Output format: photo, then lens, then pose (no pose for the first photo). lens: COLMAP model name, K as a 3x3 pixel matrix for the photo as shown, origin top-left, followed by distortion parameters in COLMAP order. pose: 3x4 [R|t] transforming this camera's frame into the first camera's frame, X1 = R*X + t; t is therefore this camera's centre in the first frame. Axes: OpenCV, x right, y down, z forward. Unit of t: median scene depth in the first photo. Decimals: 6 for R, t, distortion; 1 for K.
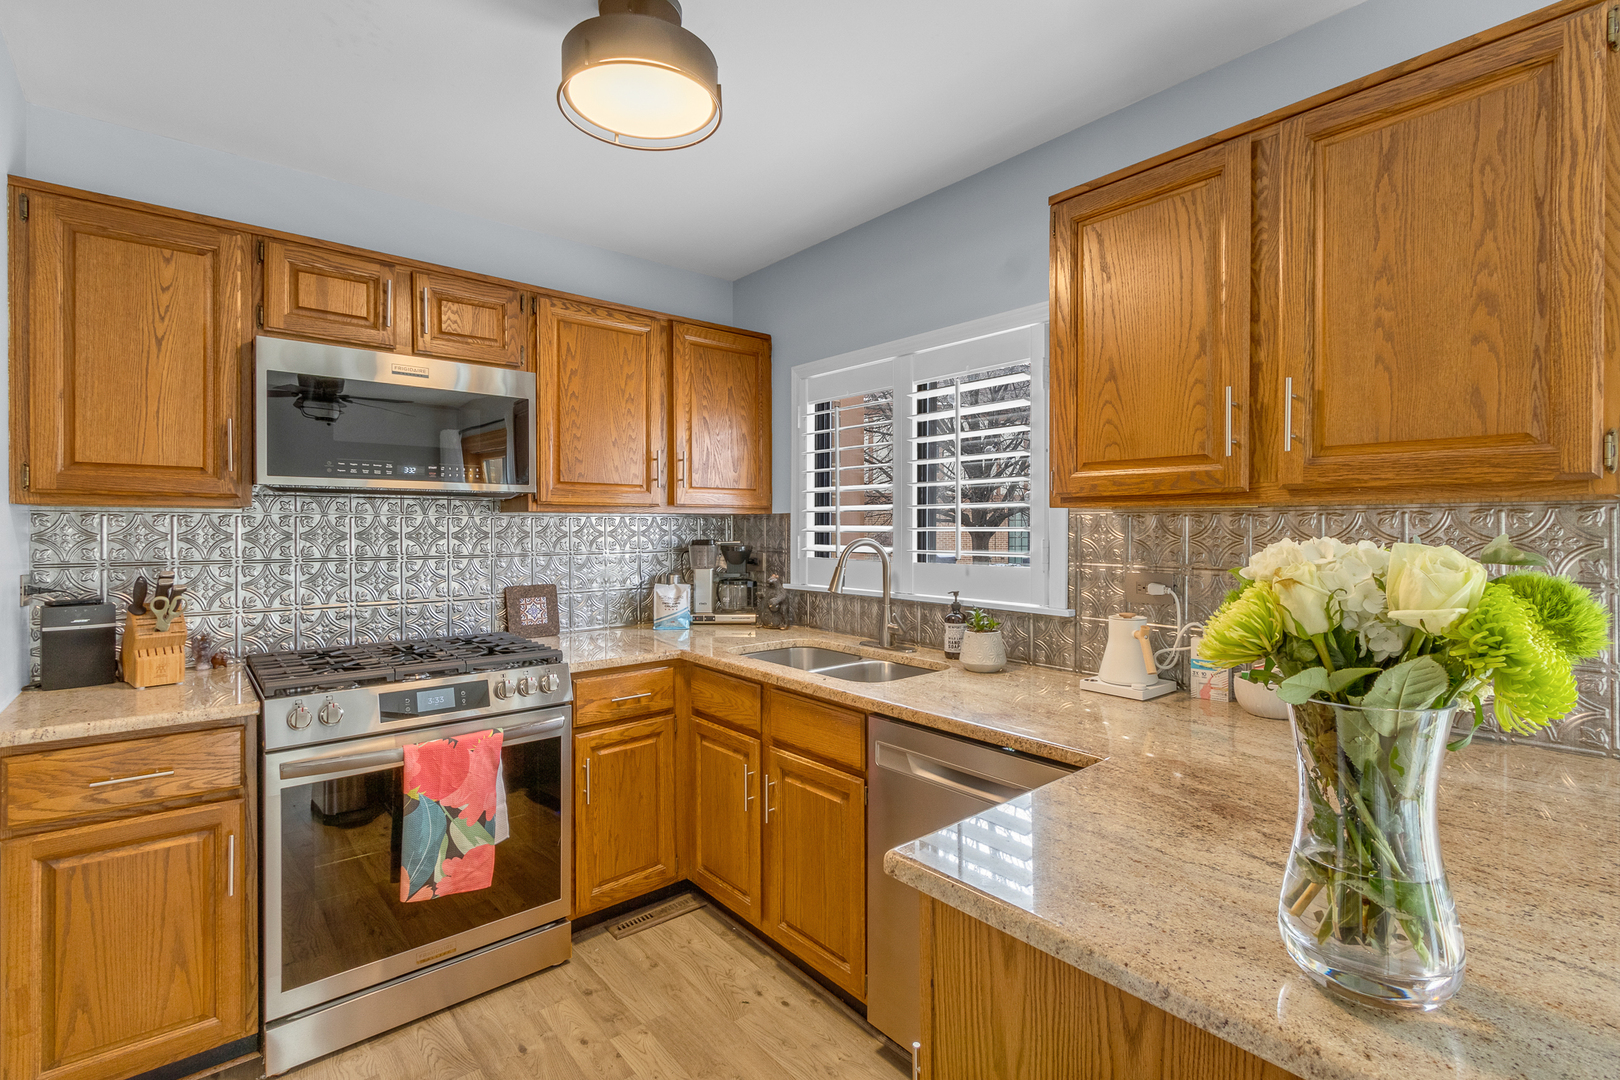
lens RADIAL K [[743.1, 0, 811.4], [0, 743.1, 532.9], [0, 0, 1]] dist [-0.002039, -0.000461]
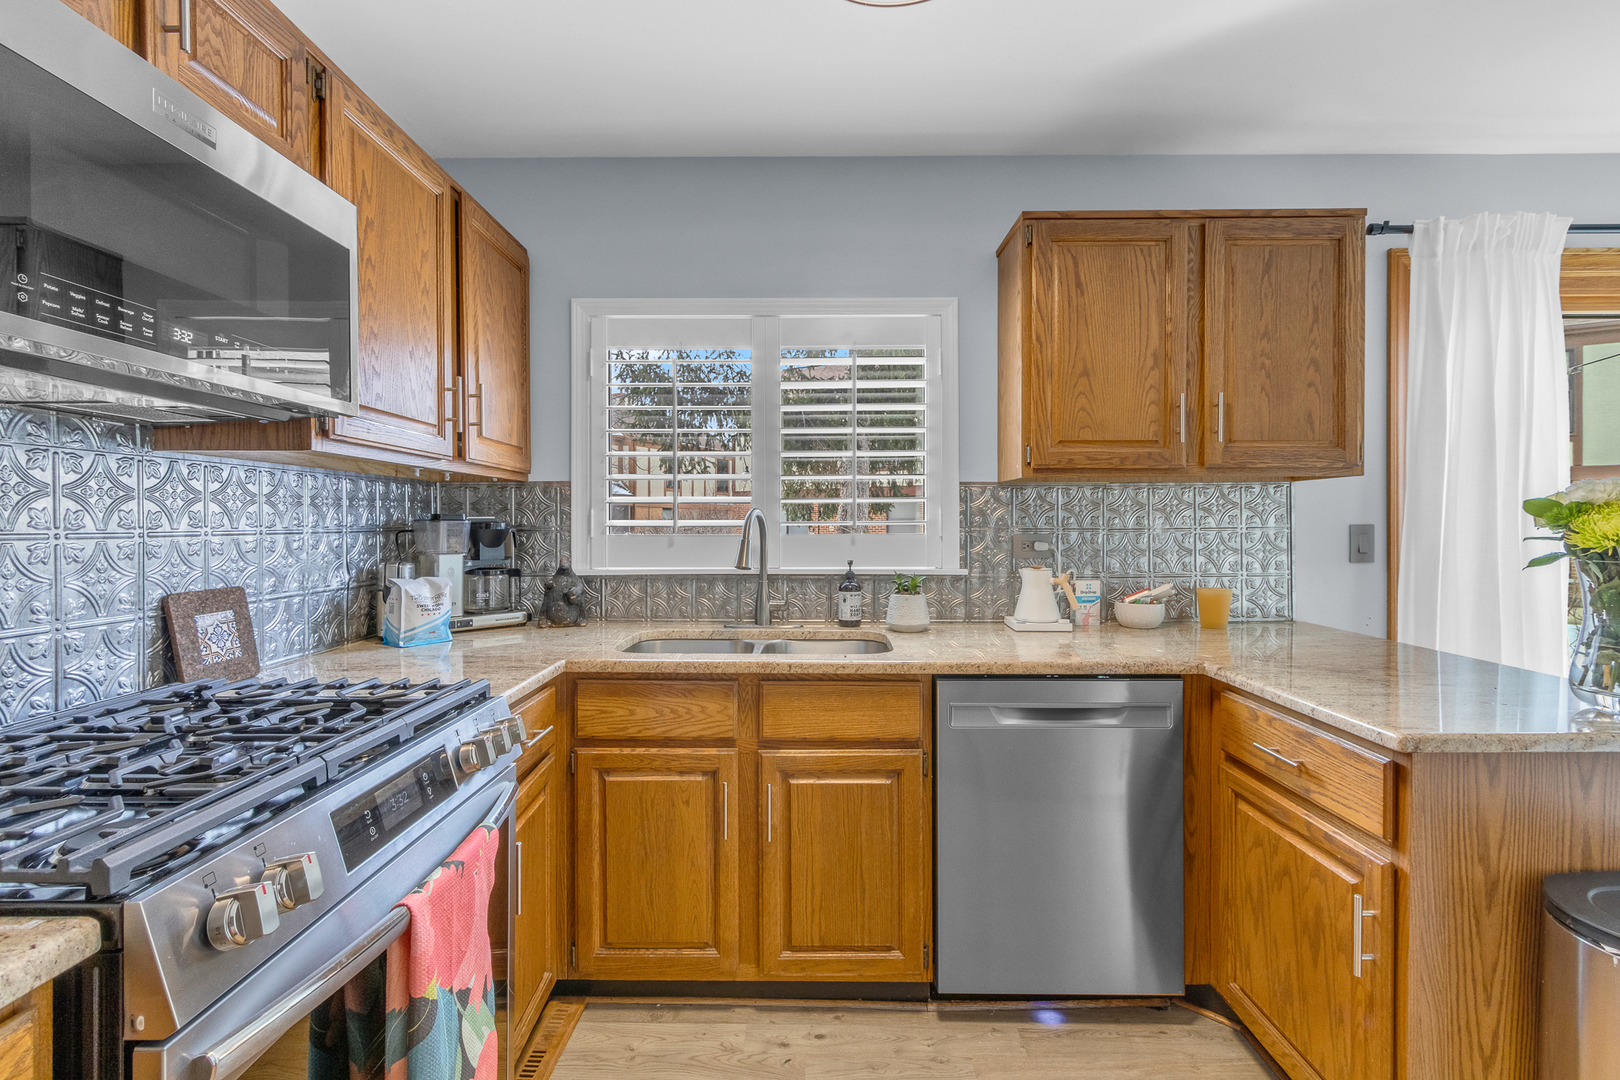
lens RADIAL K [[722.8, 0, 814.3], [0, 722.8, 530.1], [0, 0, 1]] dist [0.002335, -0.000124]
pose [[0.655886, -0.006758, 0.754829, -0.674784], [0.006653, 0.999973, 0.003172, 0.039270], [-0.754830, 0.002942, 0.655913, 0.448293]]
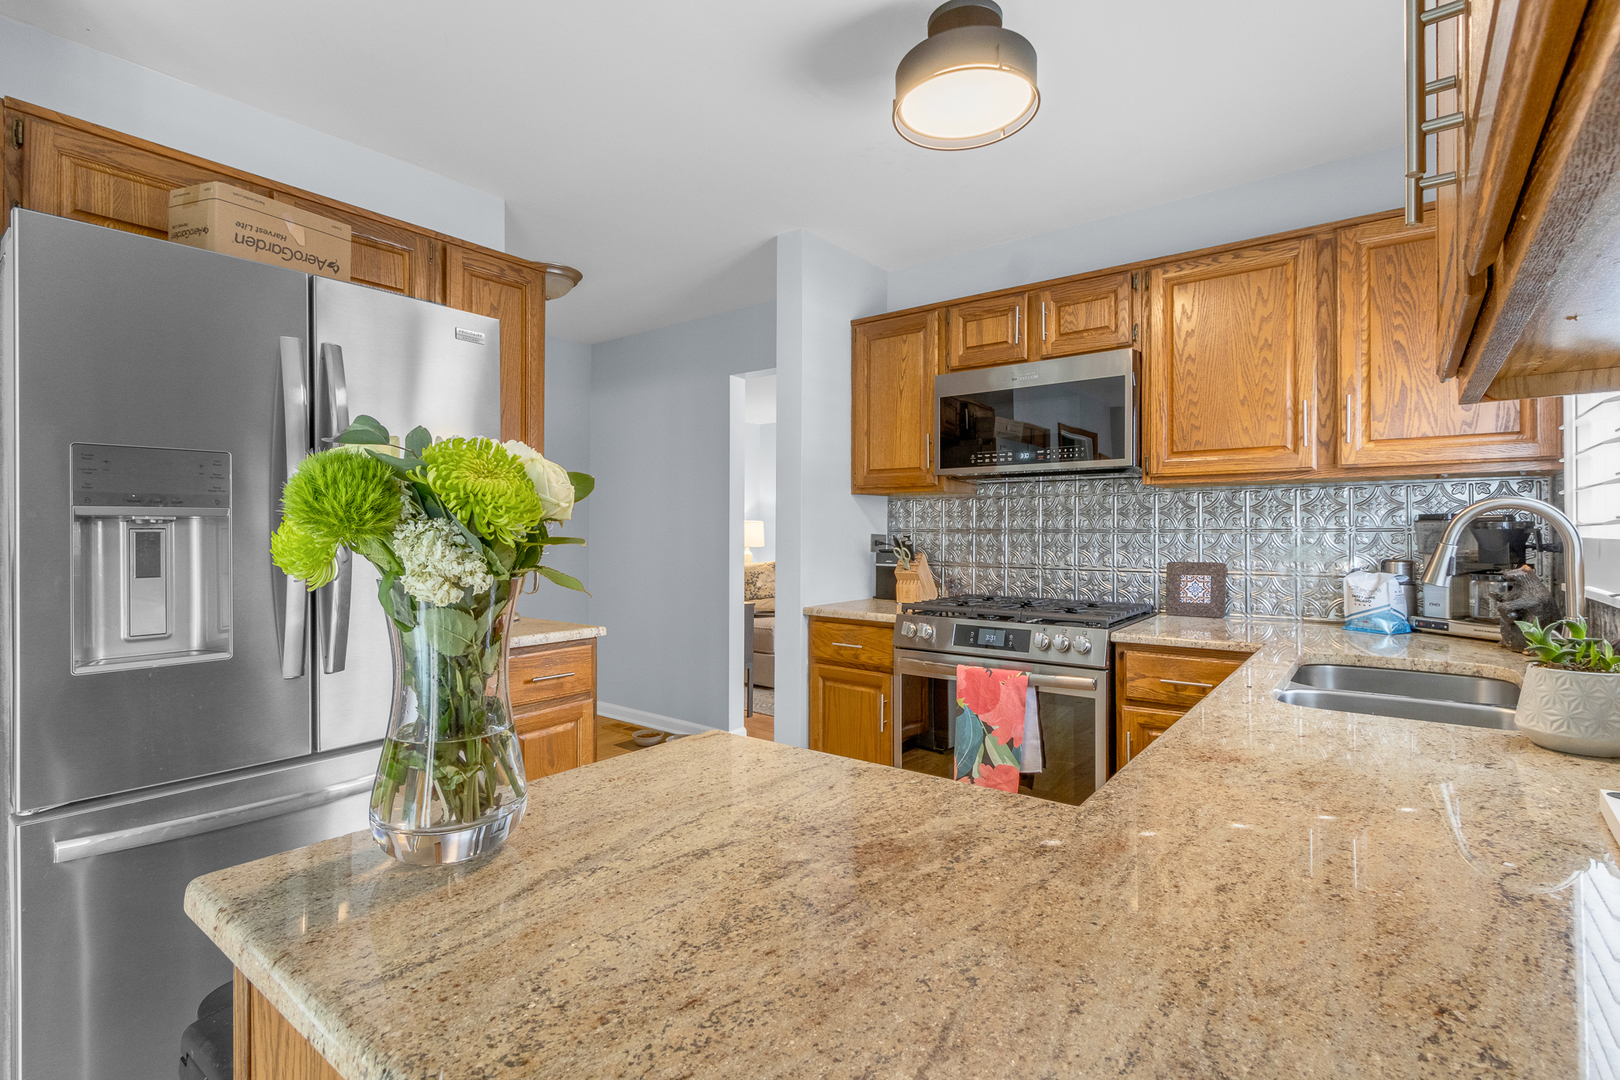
lens RADIAL K [[743.1, 0, 811.4], [0, 743.1, 532.9], [0, 0, 1]] dist [-0.002039, -0.000461]
pose [[0.215668, 0.002618, -0.976463, 0.636128], [-0.006849, 0.999976, 0.001168, 0.048244], [0.976443, 0.006436, 0.215681, 0.423723]]
